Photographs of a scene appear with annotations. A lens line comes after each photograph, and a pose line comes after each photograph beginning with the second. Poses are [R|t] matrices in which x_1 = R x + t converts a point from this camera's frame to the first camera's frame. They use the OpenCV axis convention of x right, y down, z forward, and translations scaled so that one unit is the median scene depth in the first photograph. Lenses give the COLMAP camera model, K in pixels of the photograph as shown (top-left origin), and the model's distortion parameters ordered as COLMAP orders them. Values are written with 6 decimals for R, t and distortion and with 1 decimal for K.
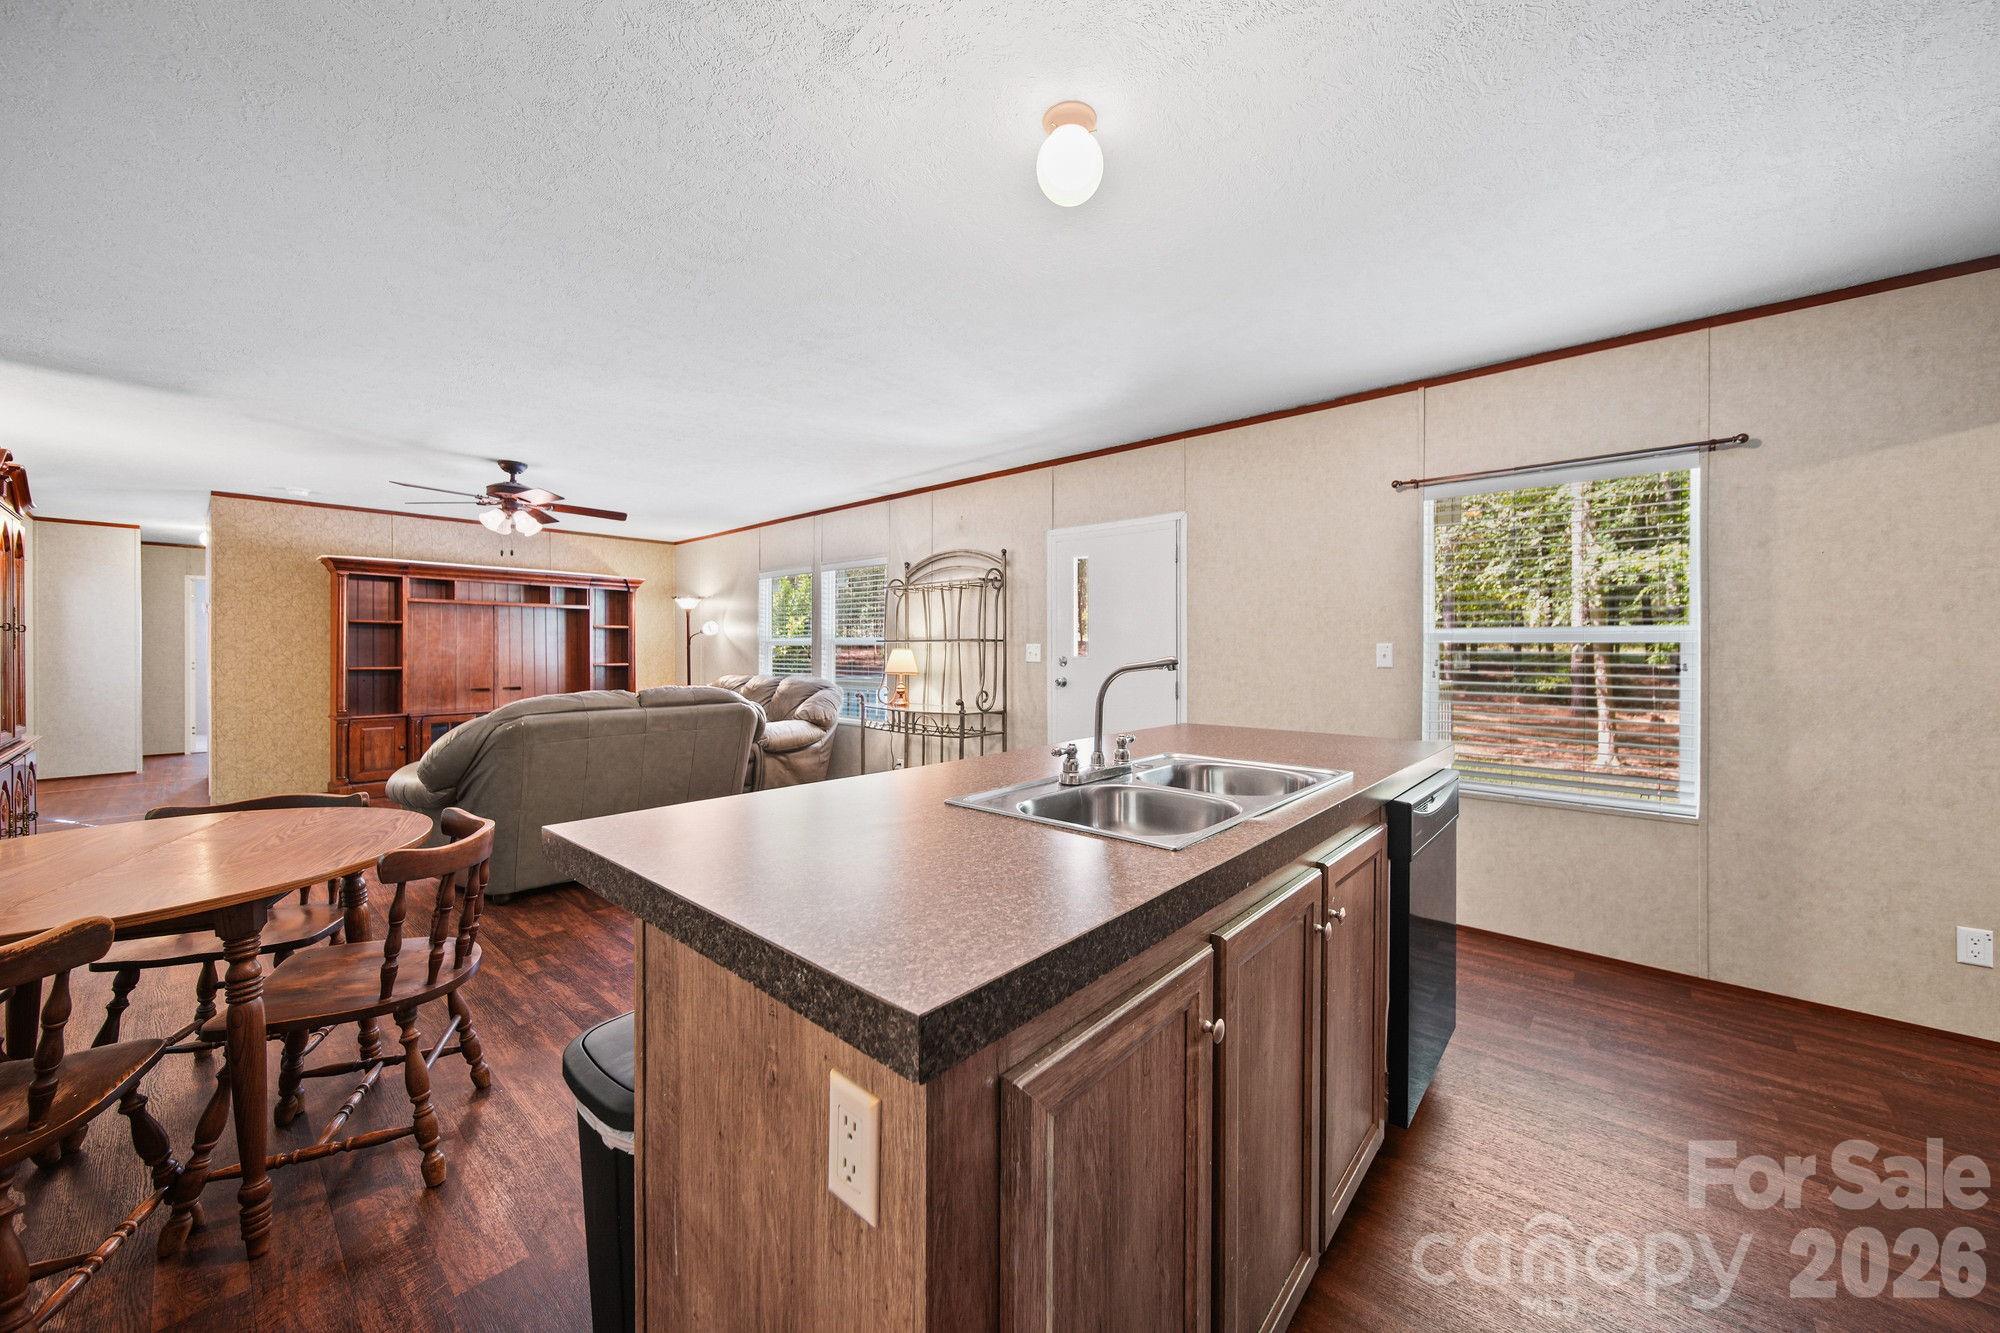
lens RADIAL K [[716.5, 0, 1008.8], [0, 716.5, 649.8], [0, 0, 1]] dist [-0.000510, -0.000215]
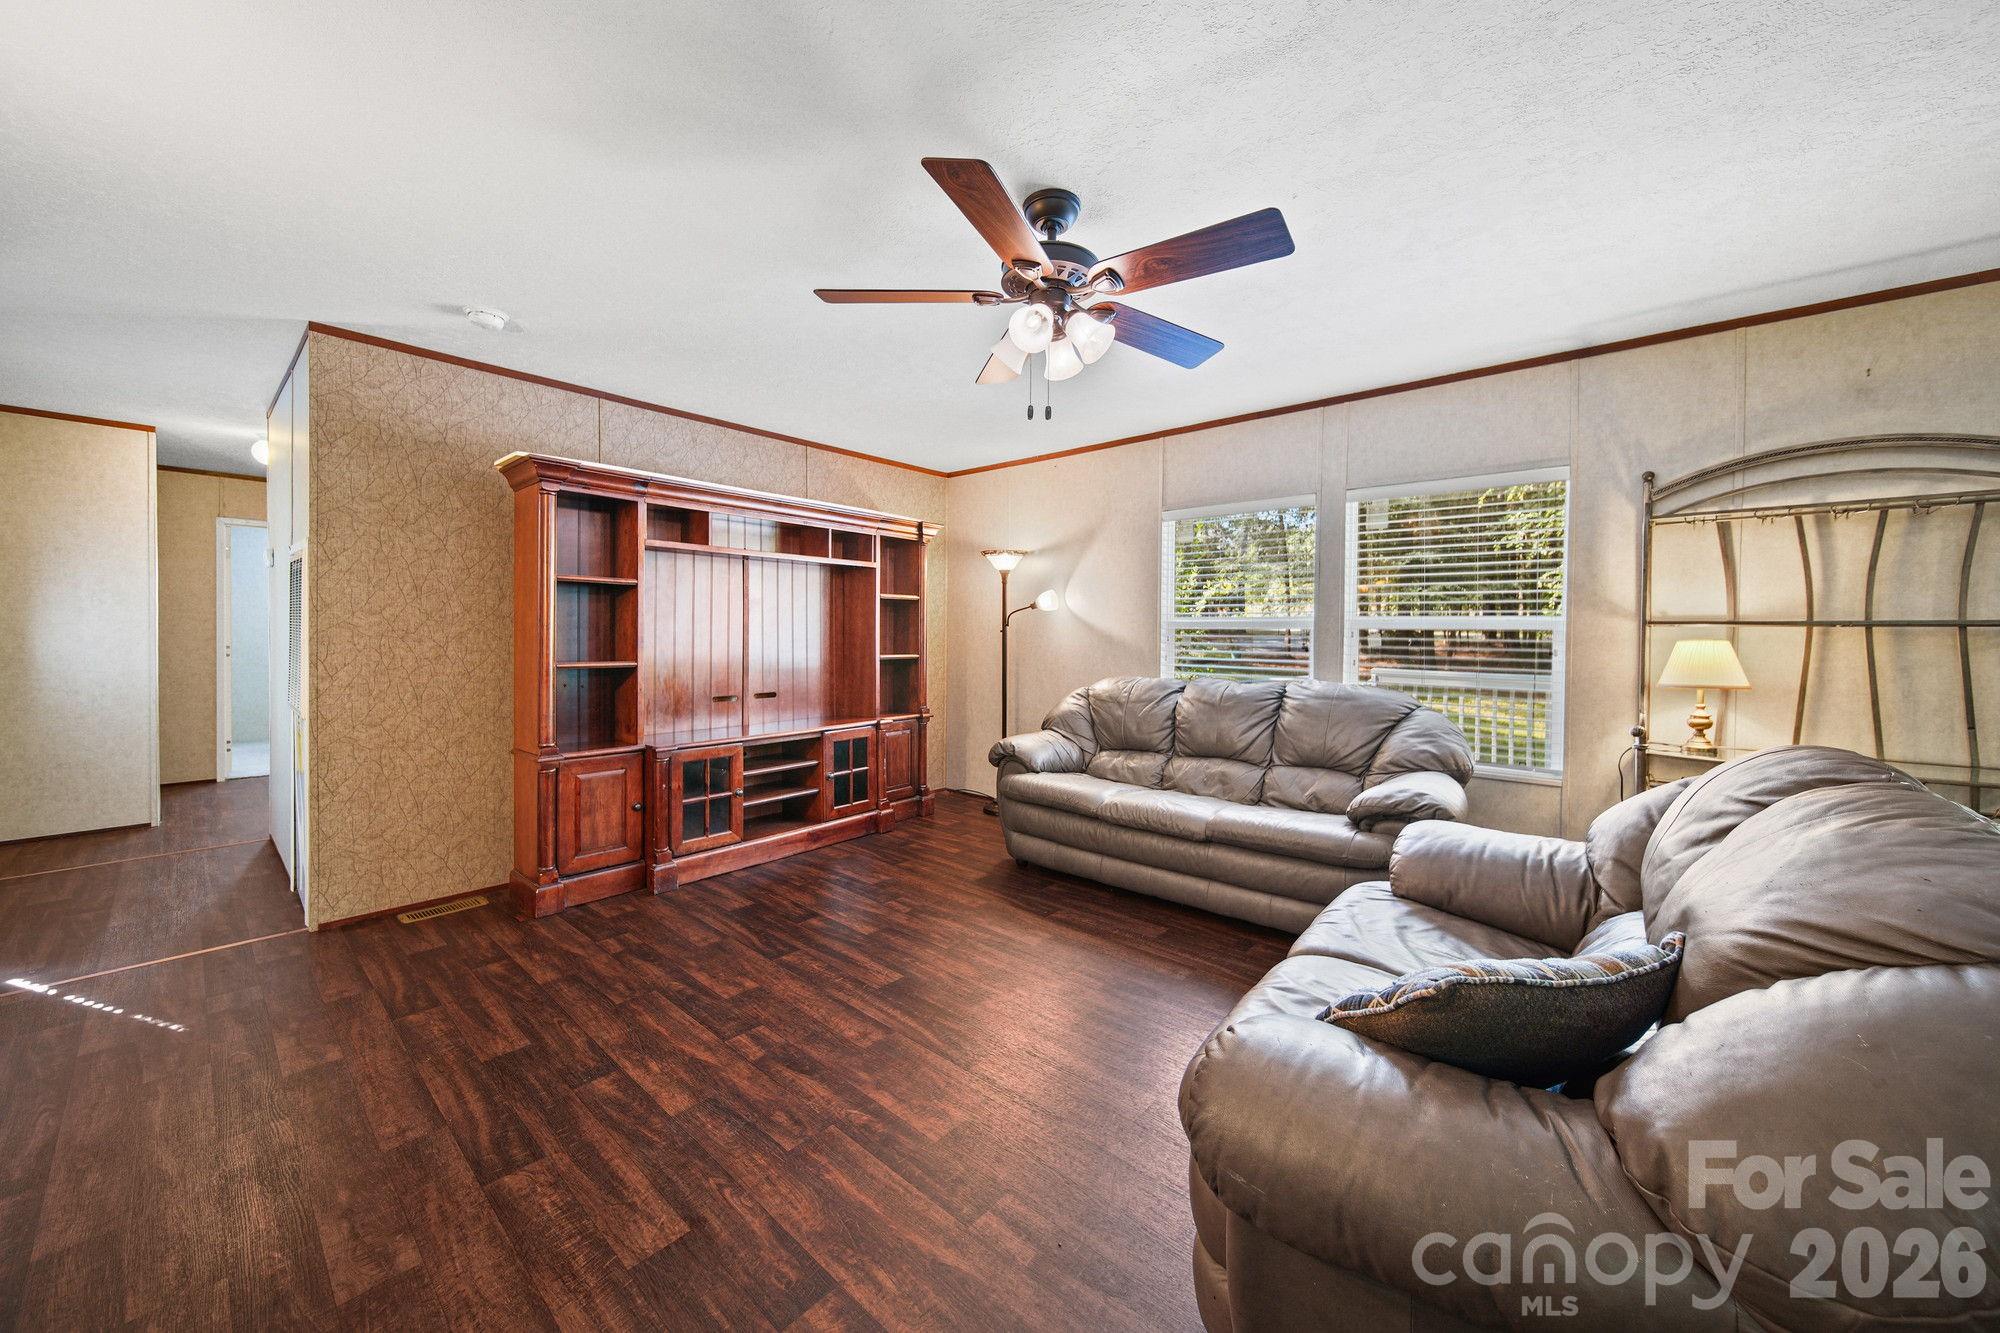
lens RADIAL K [[719.3, 0, 1014.4], [0, 719.3, 638.7], [0, 0, 1]] dist [-0.001727, -0.000599]
pose [[0.999924, 0.007912, 0.009451, -0.567591], [-0.007985, 0.999939, 0.007684, -0.000862], [-0.009389, -0.007759, 0.999926, 0.443365]]
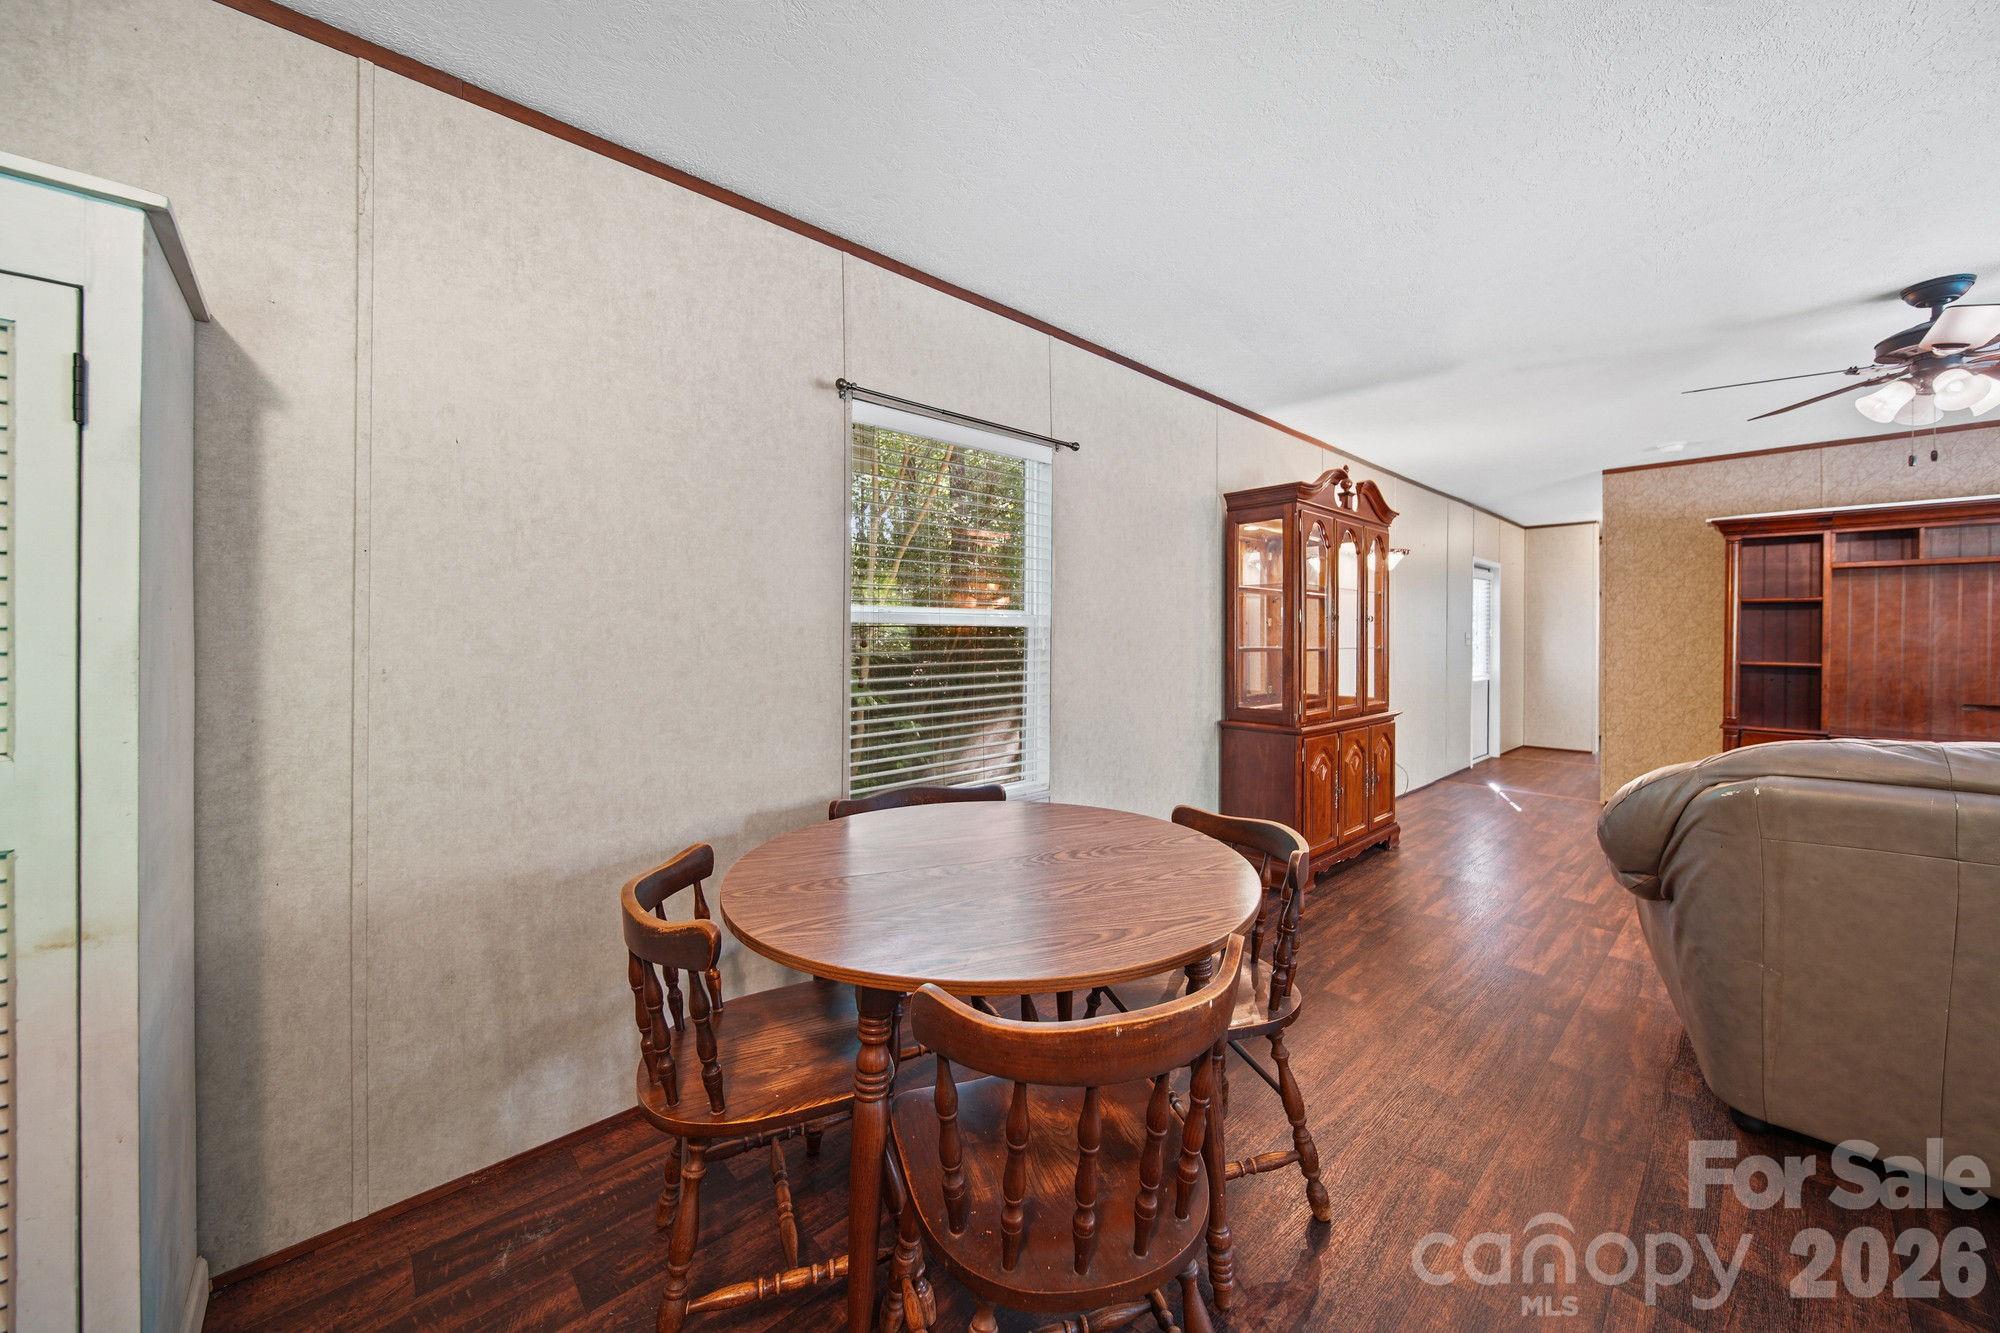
lens RADIAL K [[719.3, 0, 1014.4], [0, 719.3, 638.7], [0, 0, 1]] dist [-0.001727, -0.000599]
pose [[-0.105141, 0.004868, -0.994445, -0.077476], [-0.003377, 0.999981, 0.005252, -0.000919], [0.994452, 0.003911, -0.105122, 0.302678]]
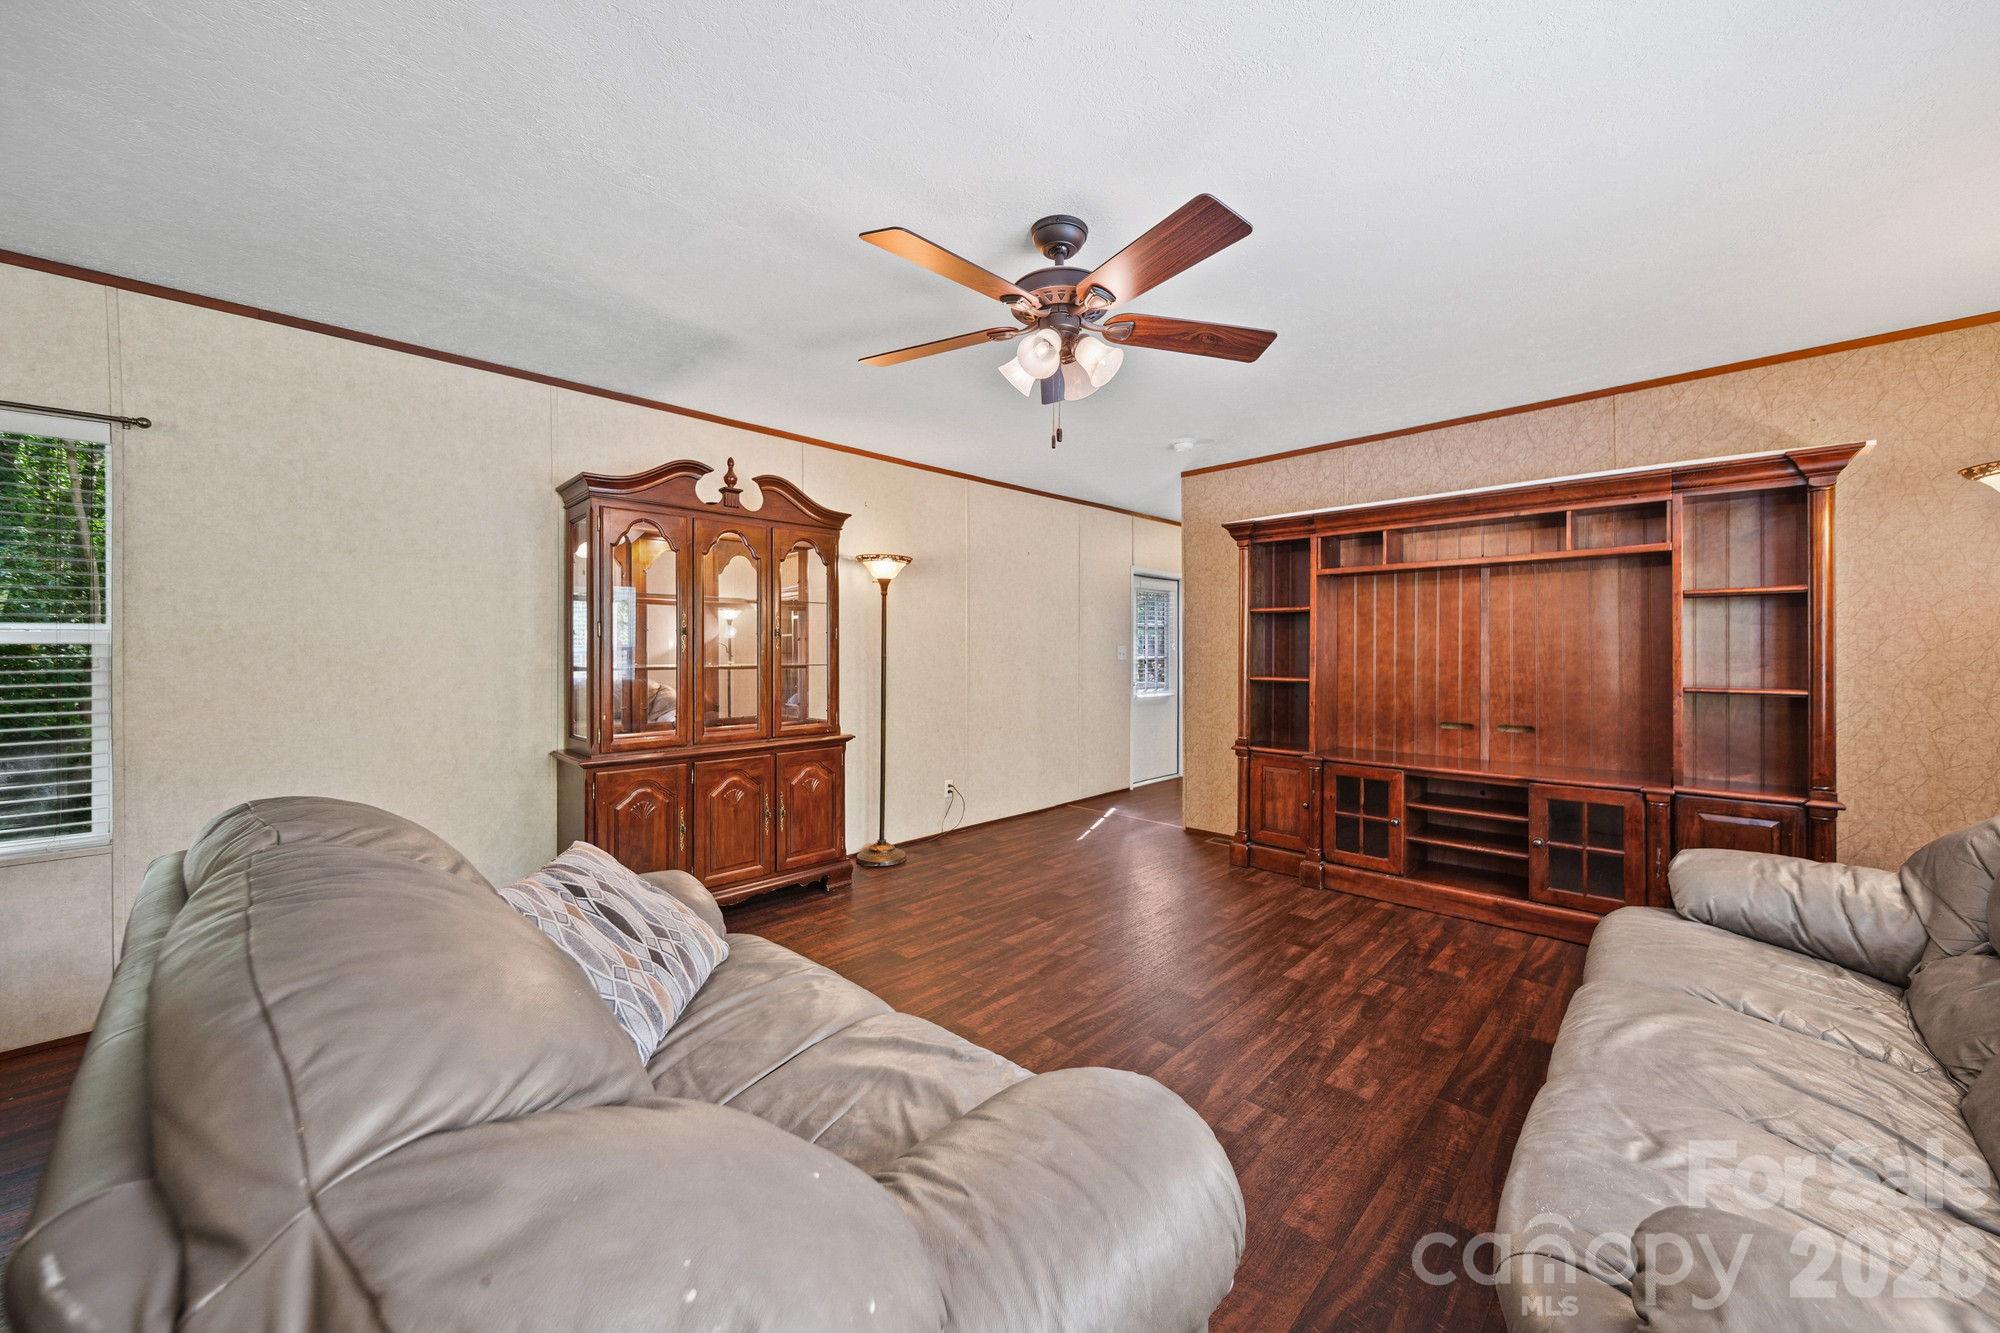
lens RADIAL K [[723.5, 0, 1019.3], [0, 723.5, 651.6], [0, 0, 1]] dist [-0.002392, -0.000288]
pose [[-0.053877, 0.002223, -0.998545, -0.193456], [0.001581, 0.999996, 0.002141, -0.002113], [0.998546, -0.001463, -0.053881, 0.790754]]
